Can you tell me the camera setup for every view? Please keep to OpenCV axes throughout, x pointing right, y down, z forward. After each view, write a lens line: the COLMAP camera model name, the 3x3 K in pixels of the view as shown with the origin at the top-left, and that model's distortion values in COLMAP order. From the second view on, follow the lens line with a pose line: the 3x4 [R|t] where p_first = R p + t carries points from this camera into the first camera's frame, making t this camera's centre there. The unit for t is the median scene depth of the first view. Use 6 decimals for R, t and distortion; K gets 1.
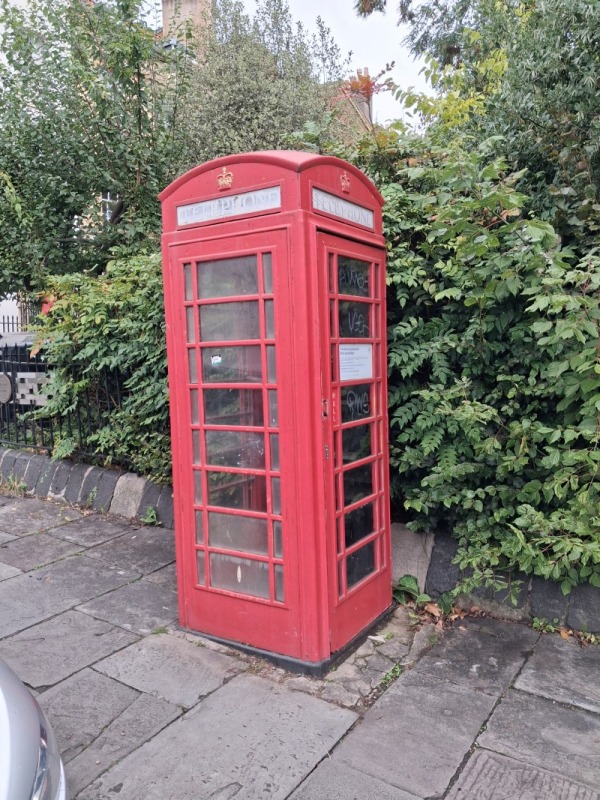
lens RADIAL K [[629.8, 0, 294.1], [0, 629.8, 393.1], [0, 0, 1]] dist [-0.028884, 0.006664]
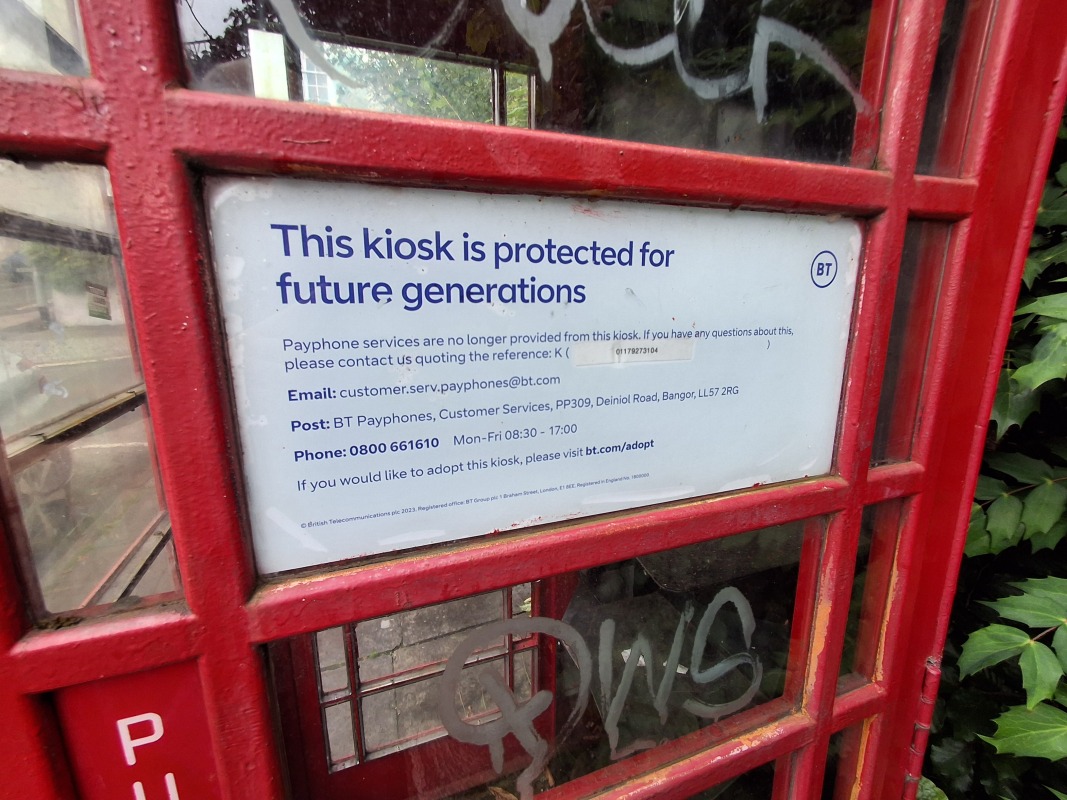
lens RADIAL K [[487.9, 0, 535.7], [0, 487.9, 402.7], [0, 0, 1]] dist [-0.003610, -0.000352]
pose [[0.808693, 0.155314, -0.567356, 0.128668], [-0.059312, 0.981127, 0.184043, -0.056996], [0.585233, -0.115183, 0.802643, 0.874793]]
